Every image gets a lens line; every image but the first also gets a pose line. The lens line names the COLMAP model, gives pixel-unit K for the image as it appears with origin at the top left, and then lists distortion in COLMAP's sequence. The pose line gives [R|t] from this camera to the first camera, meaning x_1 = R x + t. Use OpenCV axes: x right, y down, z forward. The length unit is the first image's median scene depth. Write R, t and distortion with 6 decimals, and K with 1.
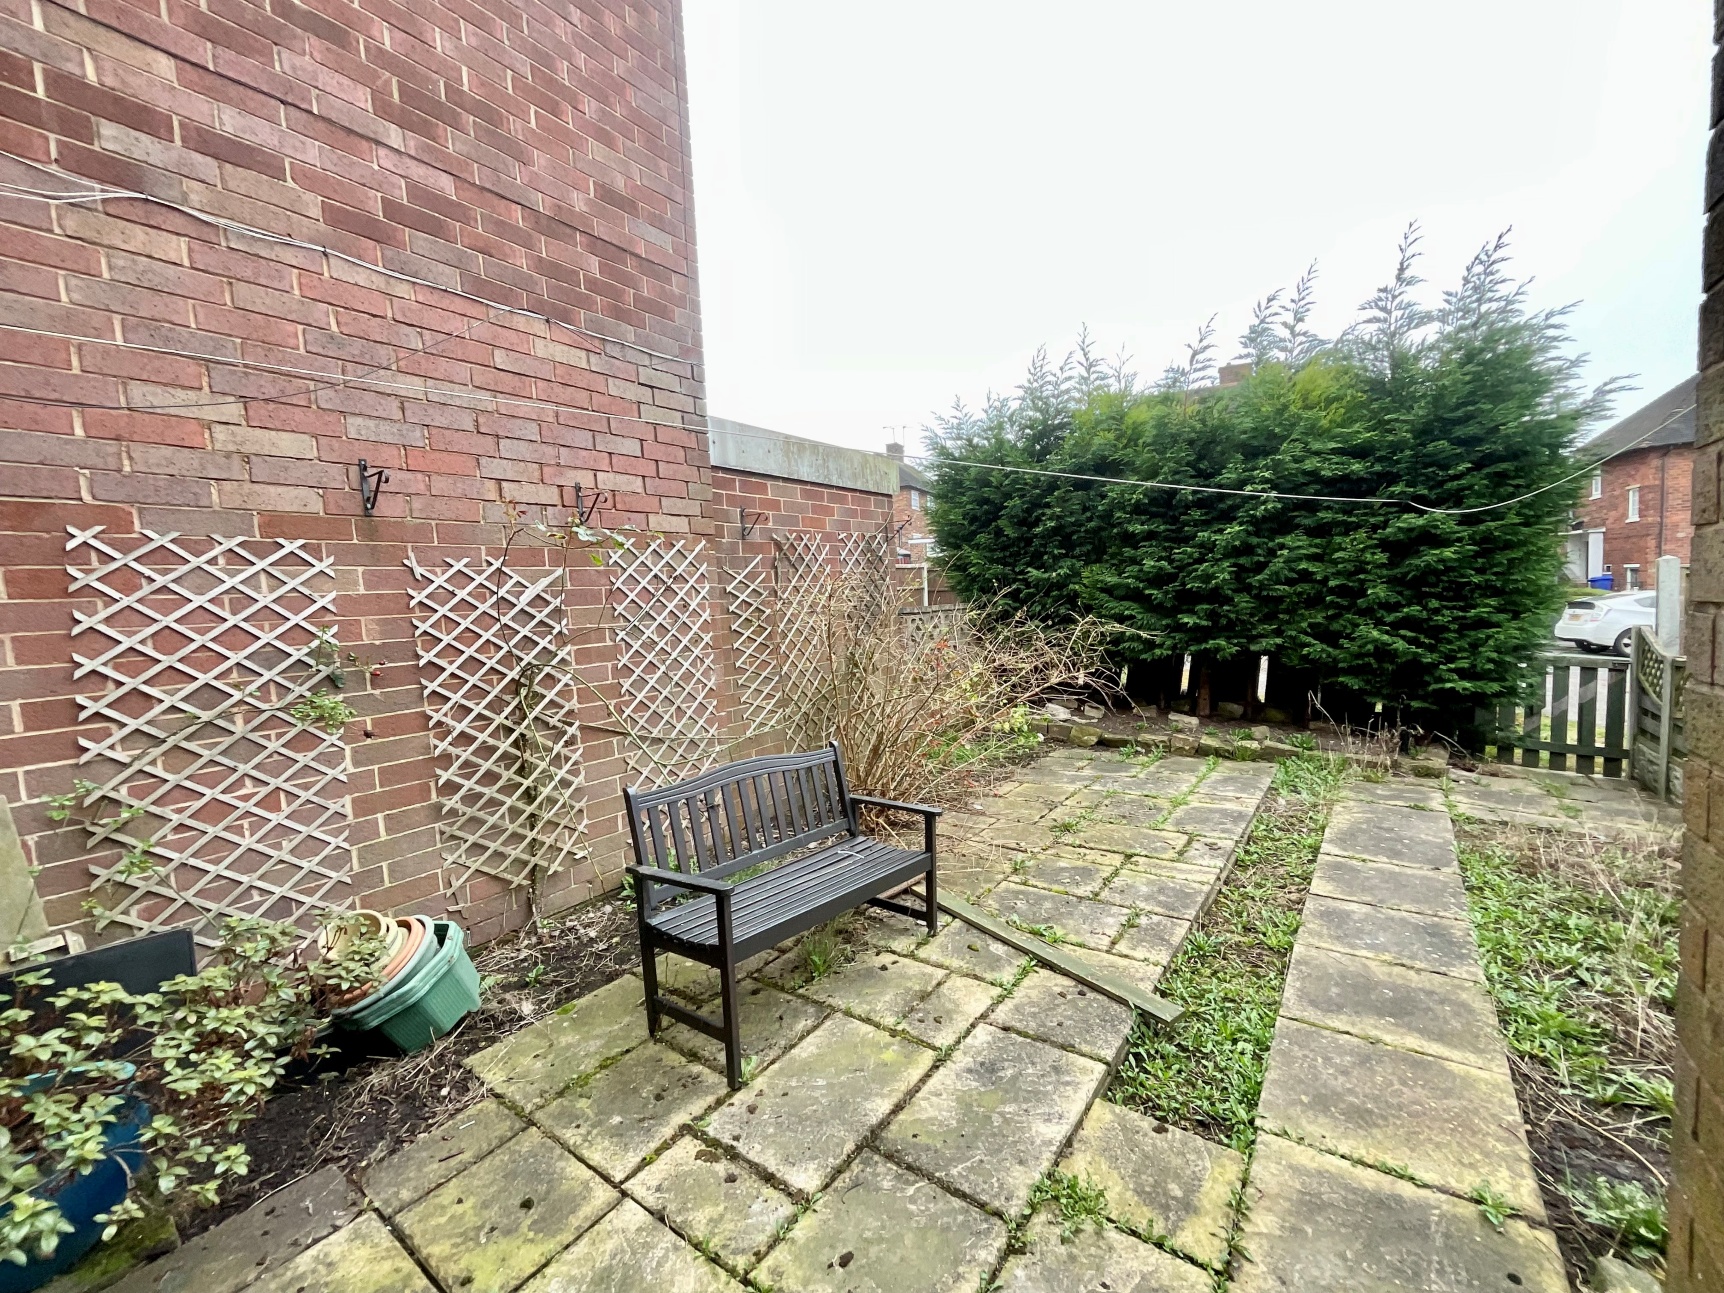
lens RADIAL K [[691.5, 0, 867.7], [0, 691.5, 645.5], [0, 0, 1]] dist [-0.000337, -0.000265]
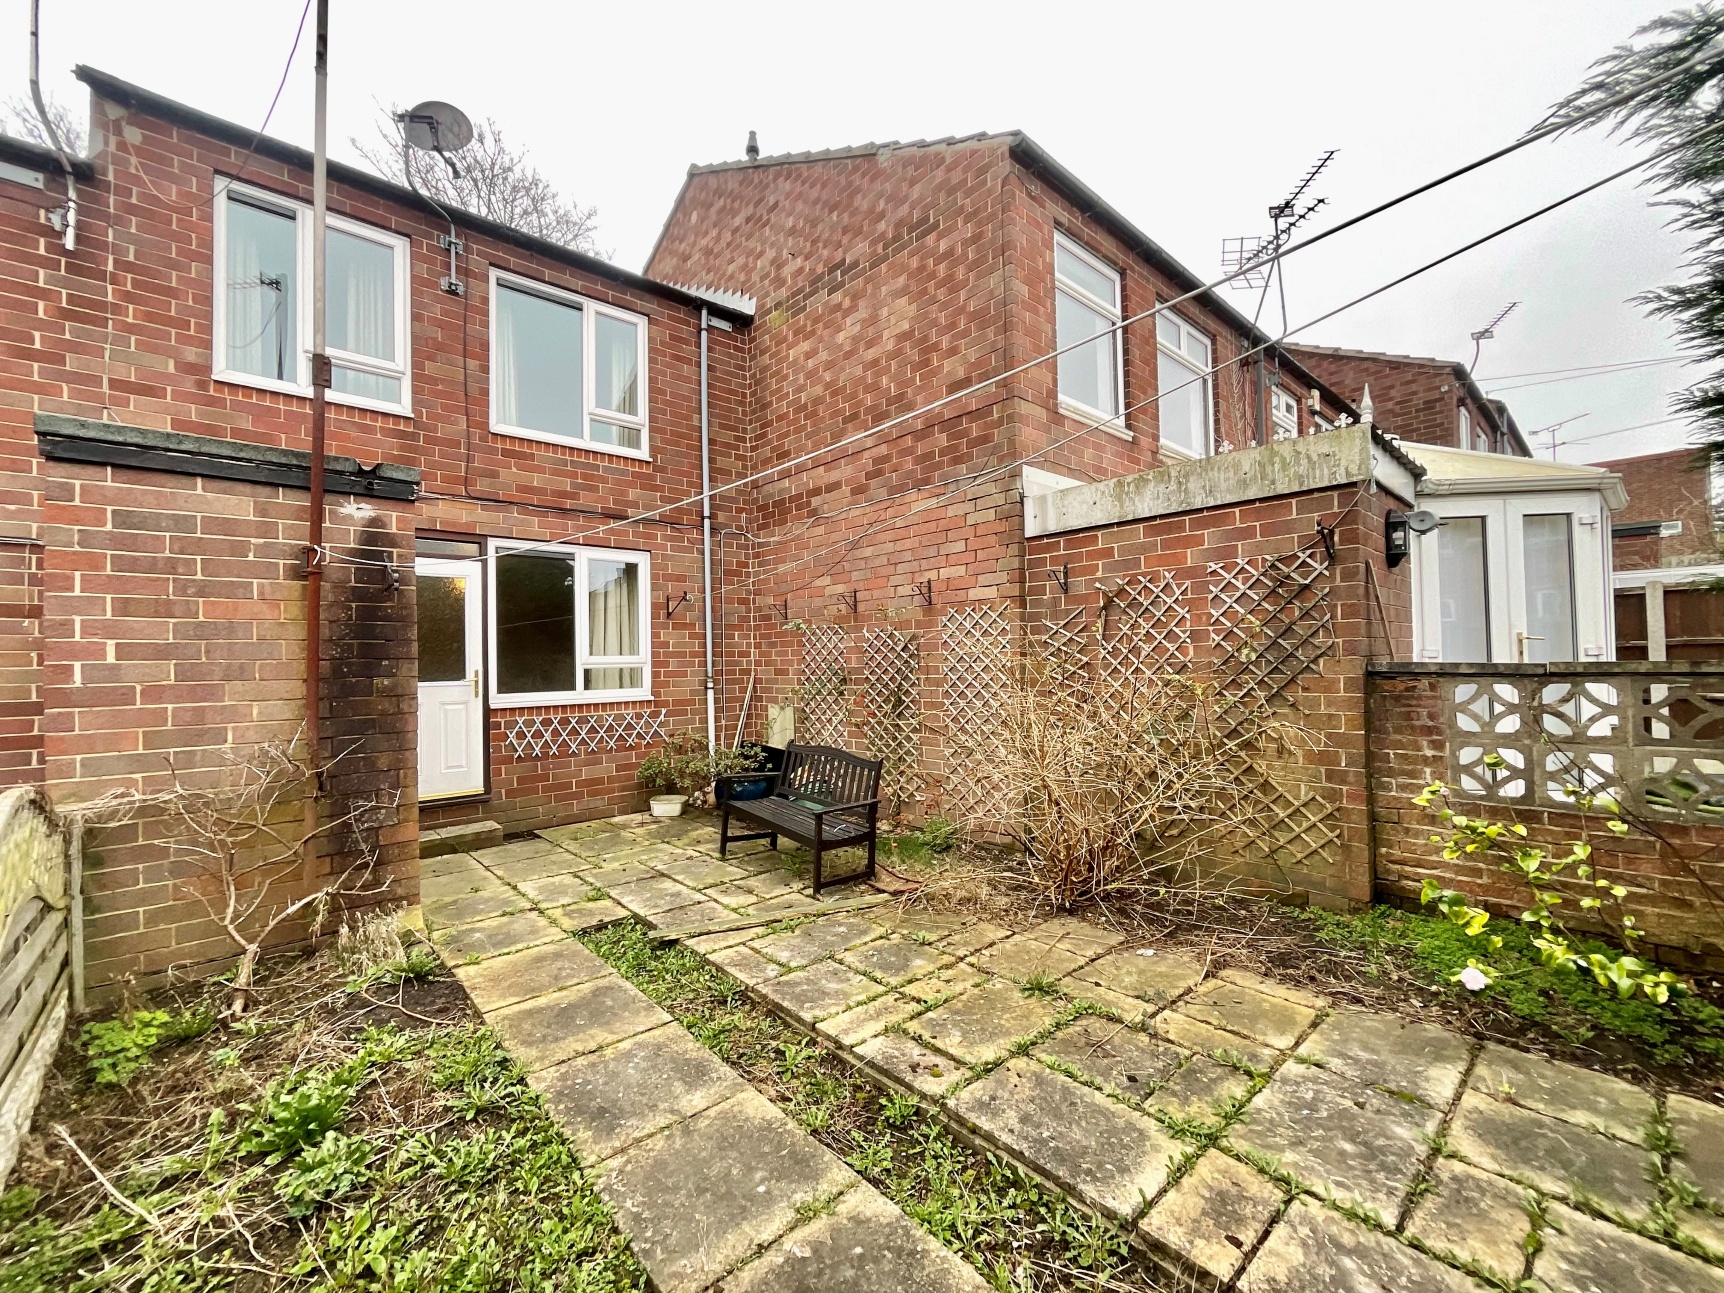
lens RADIAL K [[691.5, 0, 867.7], [0, 691.5, 645.5], [0, 0, 1]] dist [-0.000337, -0.000265]
pose [[-0.192636, 0.037897, -0.980538, 1.461645], [-0.031088, 0.998517, 0.044699, -0.167137], [0.980778, 0.039094, -0.191172, 1.375553]]
